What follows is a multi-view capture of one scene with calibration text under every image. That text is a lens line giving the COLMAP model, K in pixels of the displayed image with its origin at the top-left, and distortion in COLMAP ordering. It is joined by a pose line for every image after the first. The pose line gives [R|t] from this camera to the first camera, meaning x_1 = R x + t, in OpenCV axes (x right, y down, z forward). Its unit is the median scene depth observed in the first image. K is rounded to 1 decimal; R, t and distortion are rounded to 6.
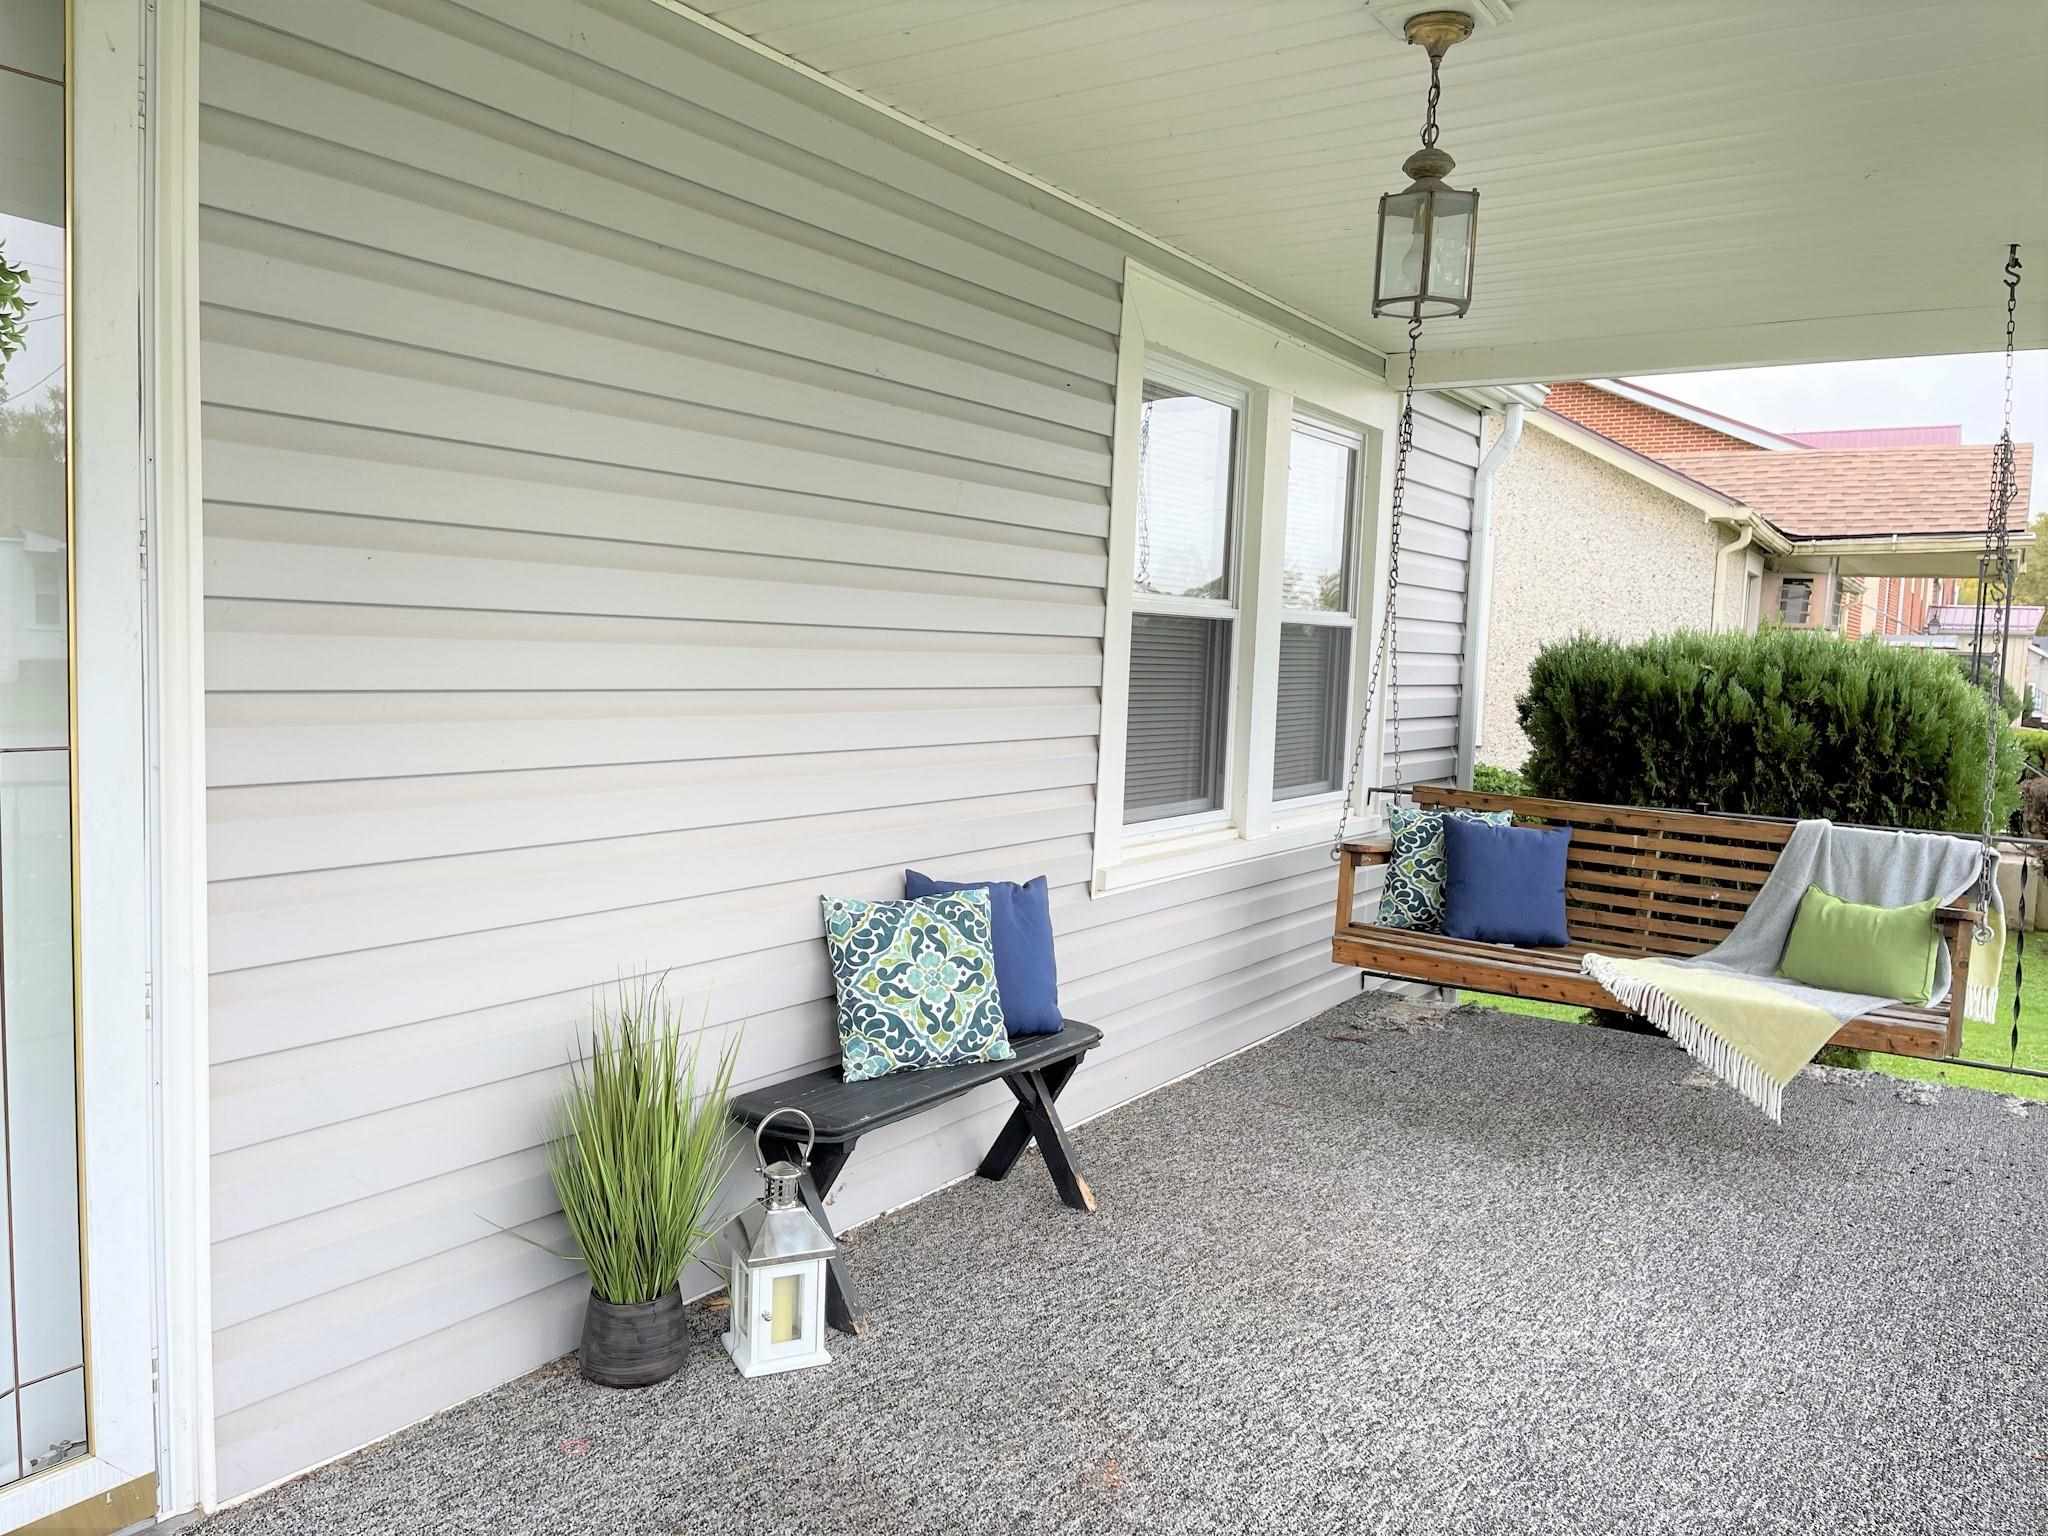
lens RADIAL K [[1565.9, 0, 1026.1], [0, 1565.9, 783.2], [0, 0, 1]] dist [0.053225, -0.022351]
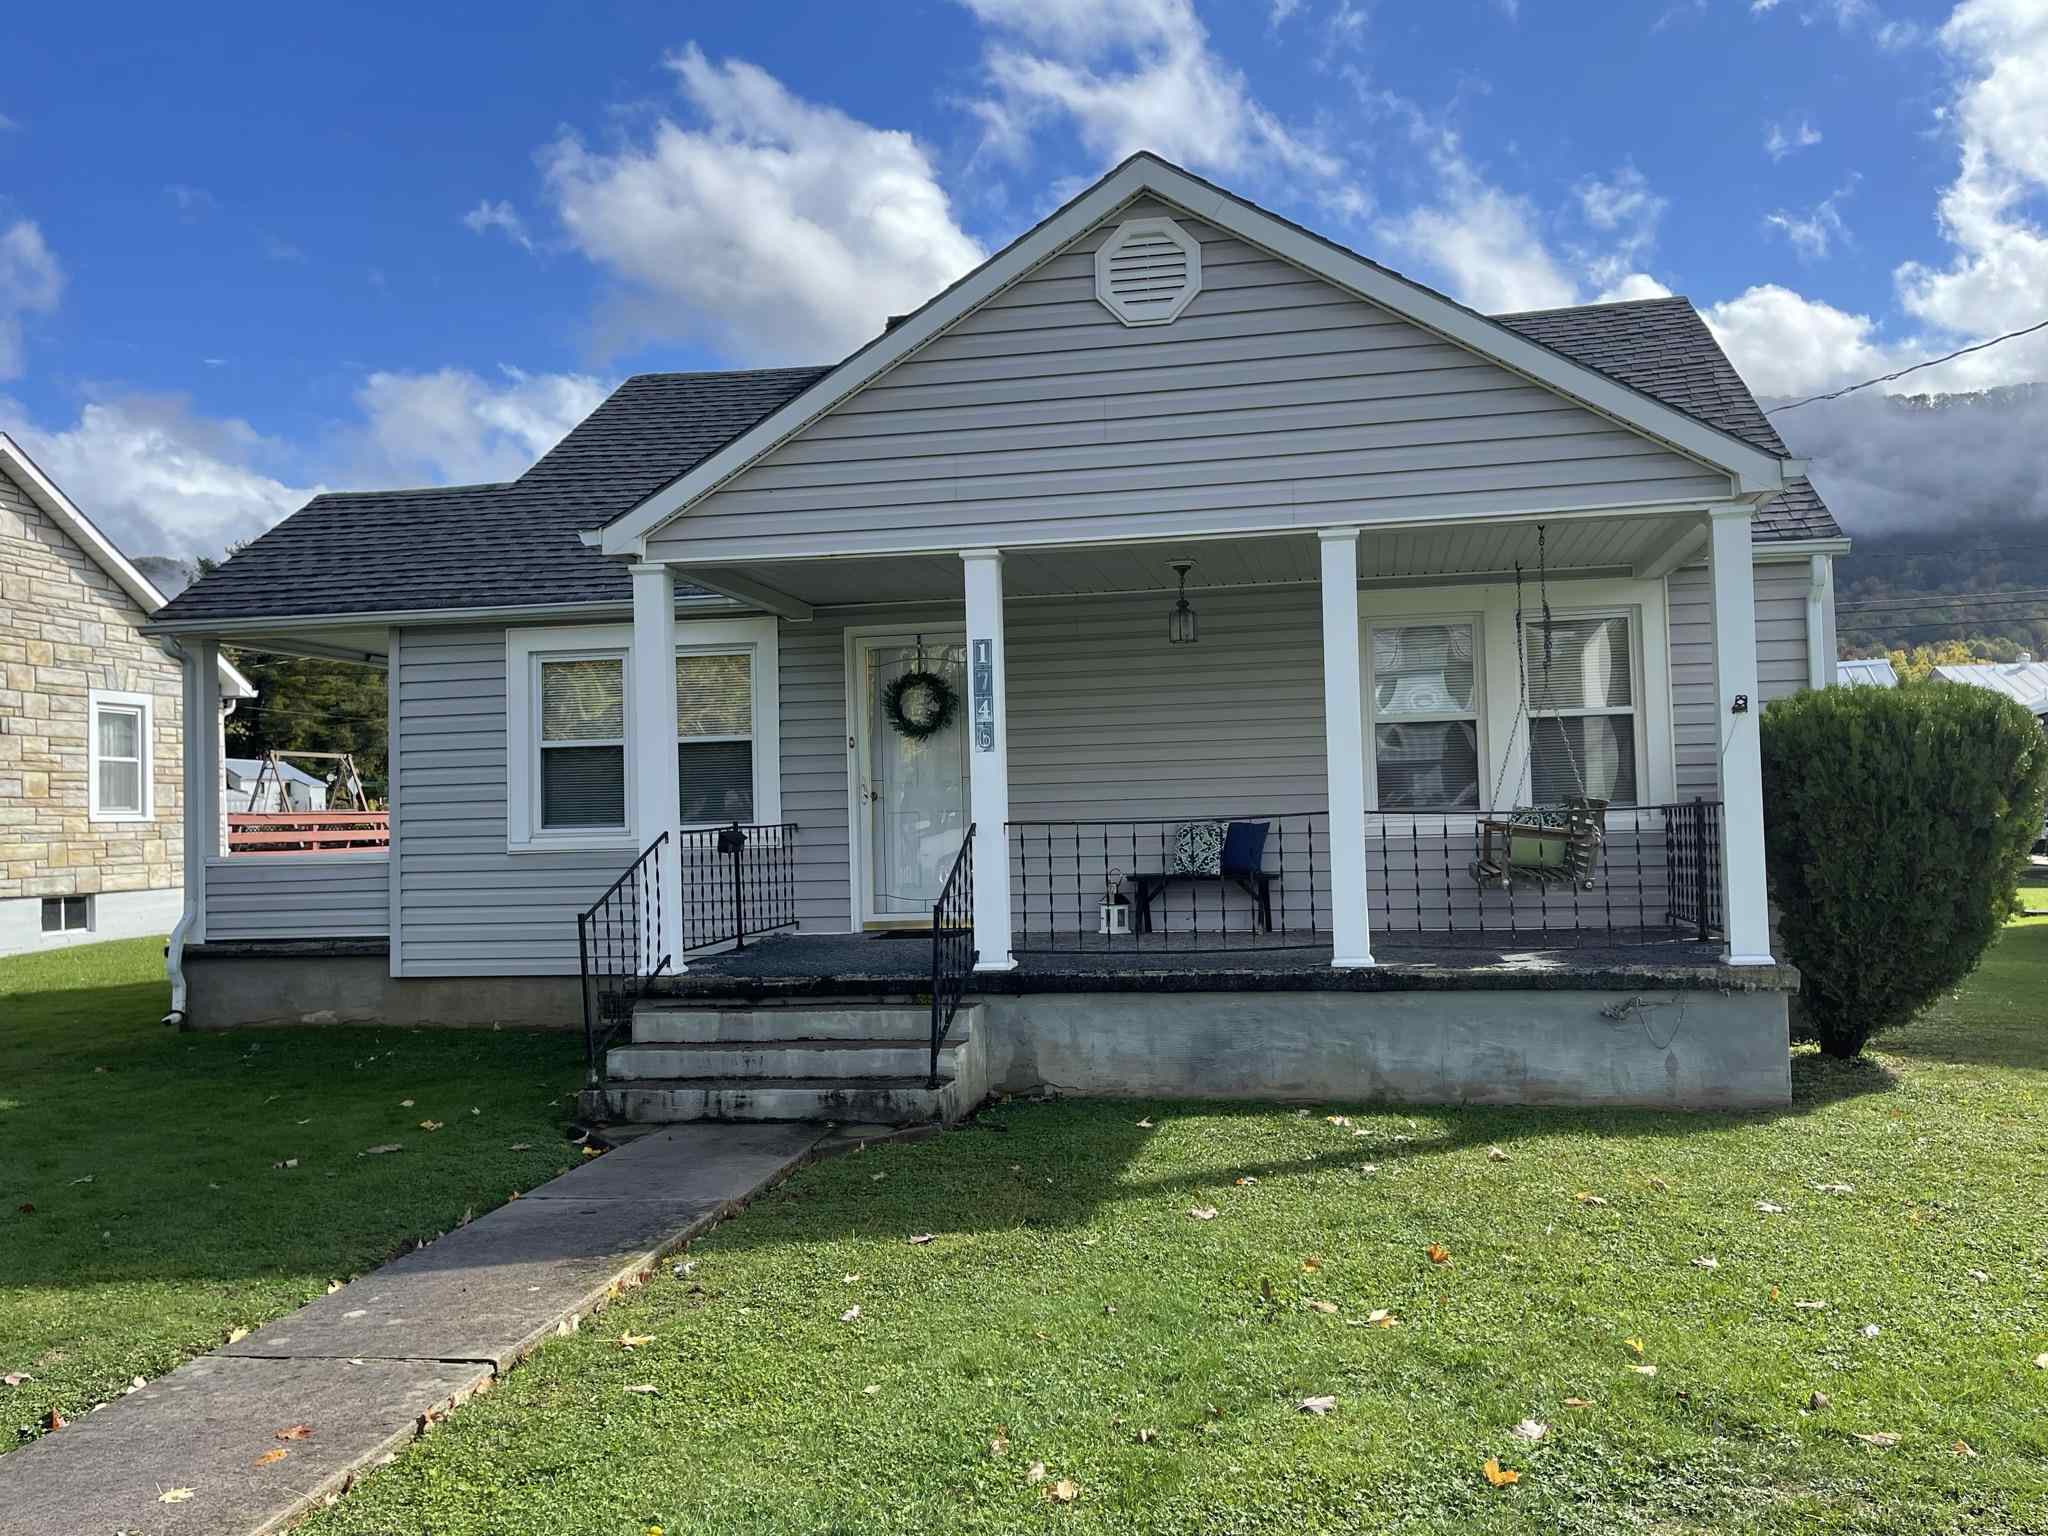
lens RADIAL K [[1628.2, 0, 1045.1], [0, 1628.2, 775.4], [0, 0, 1]] dist [0.057494, -0.030209]
pose [[0.376822, -0.066534, -0.923893, 2.723326], [-0.038893, 0.995401, -0.087546, 0.262399], [0.925469, 0.068923, 0.372501, -0.511439]]
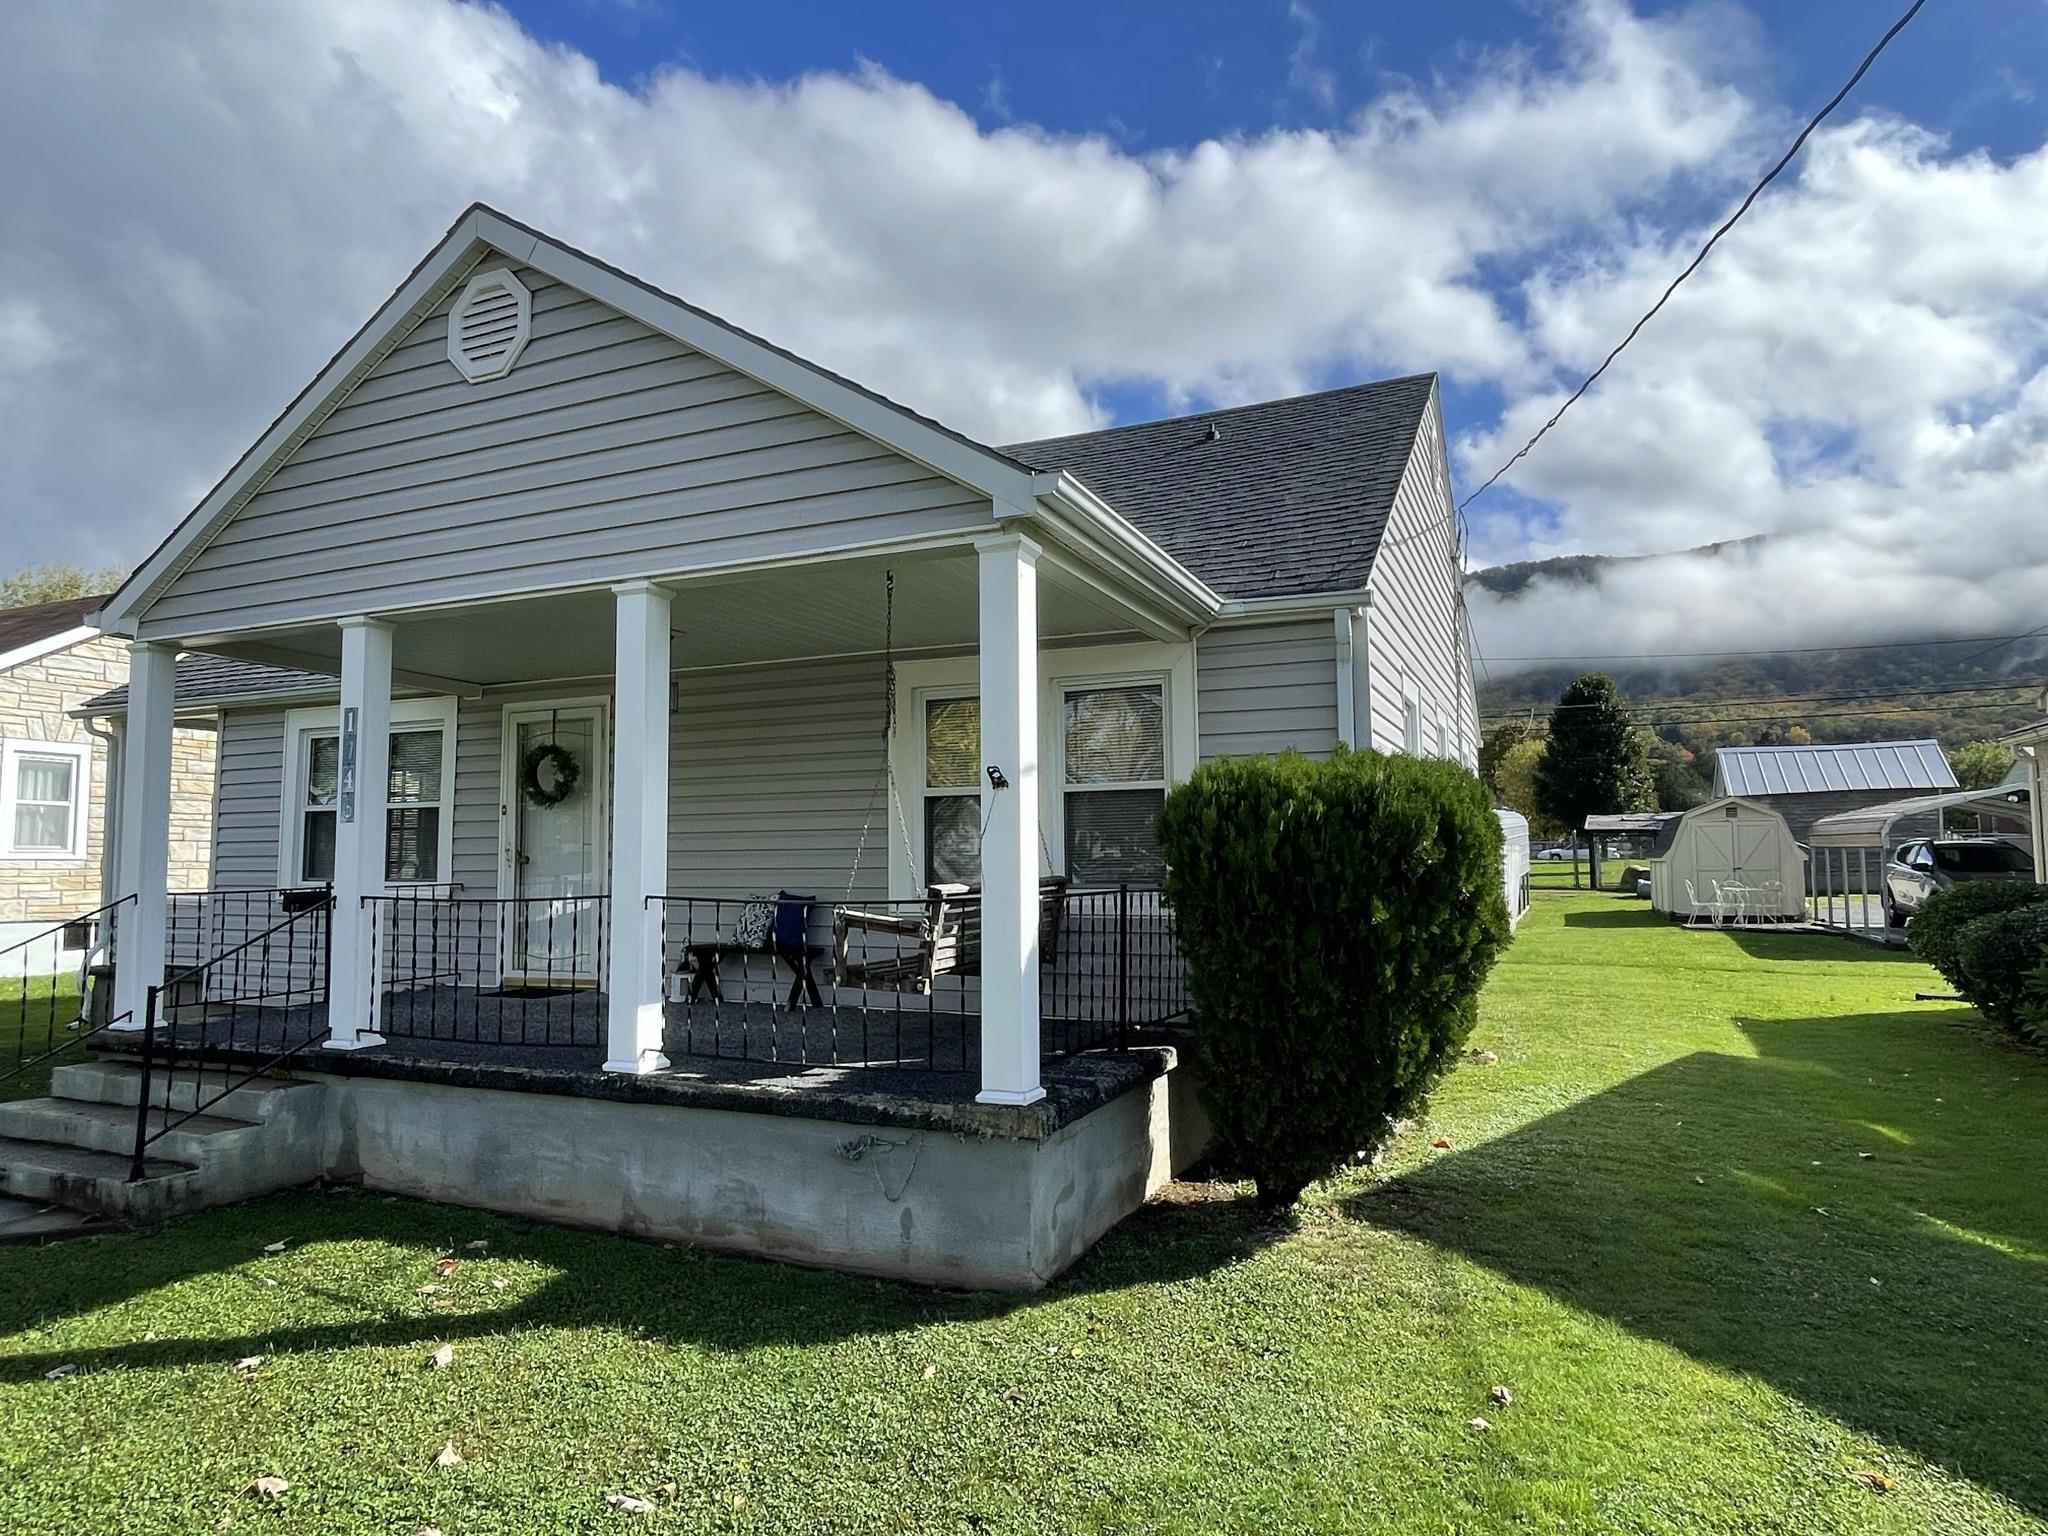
lens RADIAL K [[1220.2, 0, 1013.2], [0, 1220.2, 772.7], [0, 0, 1]] dist [0.007231, -0.010452]
pose [[0.142429, -0.109213, -0.983761, 2.334212], [-0.073787, 0.989957, -0.120584, 0.082794], [0.987051, 0.089764, 0.132940, 1.086272]]
